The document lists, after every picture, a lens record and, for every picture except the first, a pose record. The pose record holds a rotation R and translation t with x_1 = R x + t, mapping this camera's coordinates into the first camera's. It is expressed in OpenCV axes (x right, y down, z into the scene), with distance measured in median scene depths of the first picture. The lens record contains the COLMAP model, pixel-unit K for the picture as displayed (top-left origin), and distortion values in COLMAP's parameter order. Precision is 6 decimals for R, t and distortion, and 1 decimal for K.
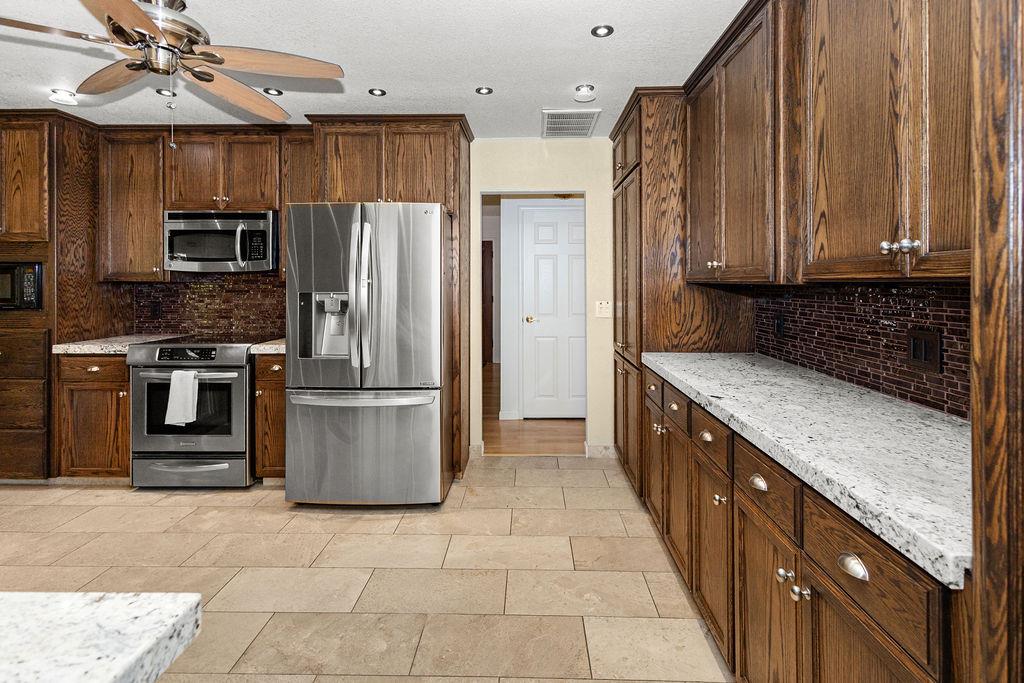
lens RADIAL K [[493.2, 0, 511.6], [0, 493.2, 283.8], [0, 0, 1]] dist [0.017358, -0.000921]
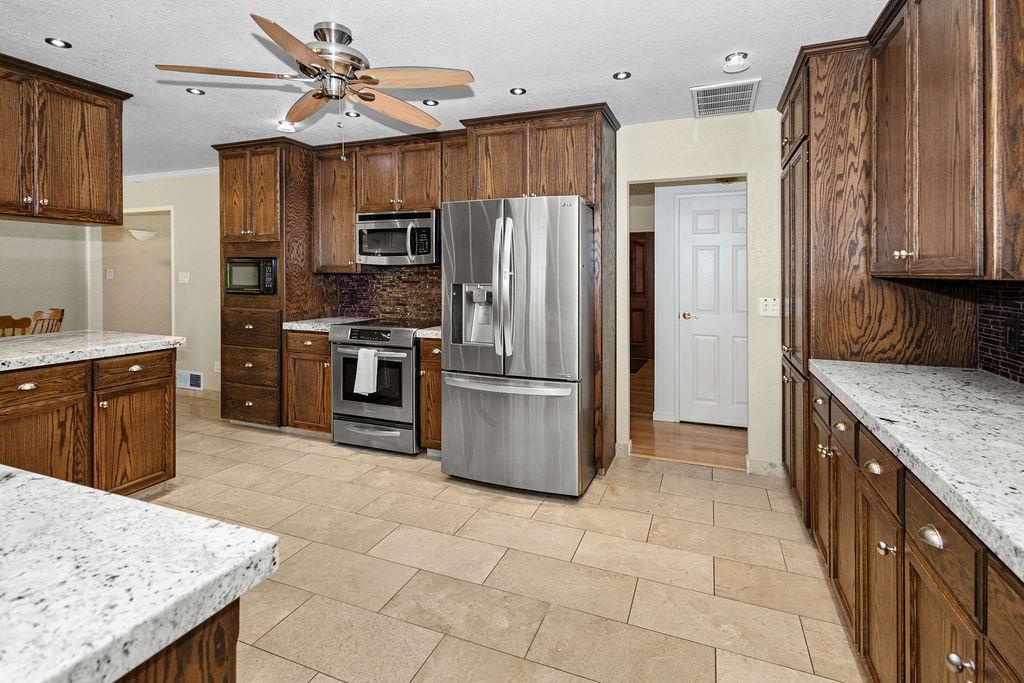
lens RADIAL K [[493.5, 0, 510.3], [0, 493.5, 279.1], [0, 0, 1]] dist [0.016040, -0.000649]
pose [[0.938479, 0.008152, -0.345239, 0.067780], [-0.006162, 0.999957, 0.006861, -0.000587], [0.345280, -0.004311, 0.938490, 0.019514]]
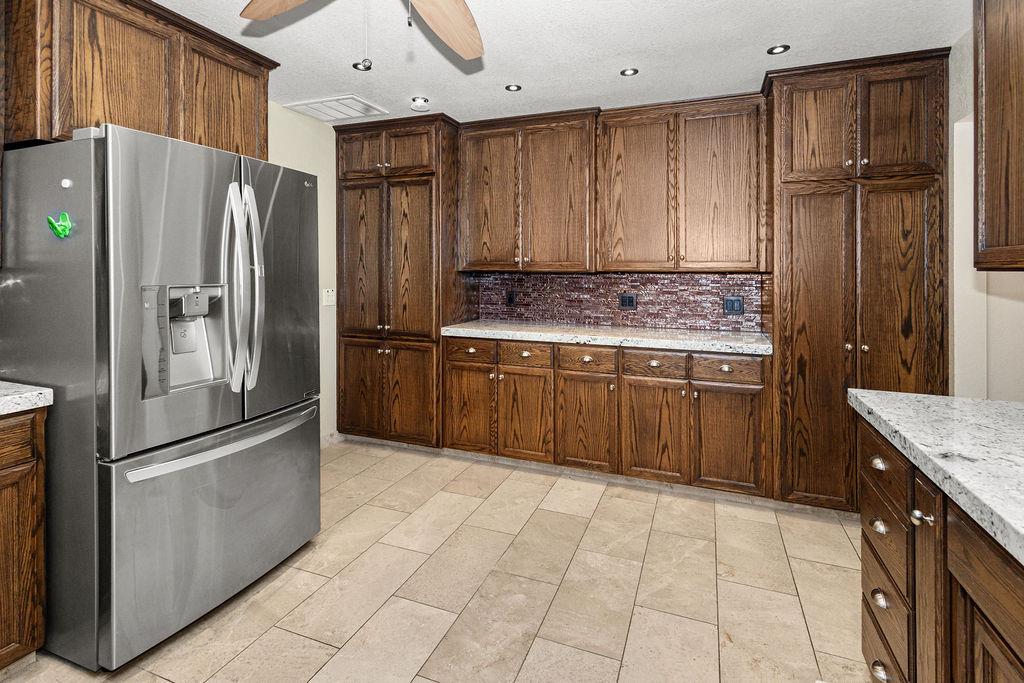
lens RADIAL K [[502.4, 0, 511.7], [0, 502.4, 267.5], [0, 0, 1]] dist [0.014427, 0.000219]
pose [[0.335978, 0.010108, 0.941815, -0.850925], [0.001190, 0.999937, -0.011156, 0.003707], [-0.941869, 0.004869, 0.335945, 0.404269]]
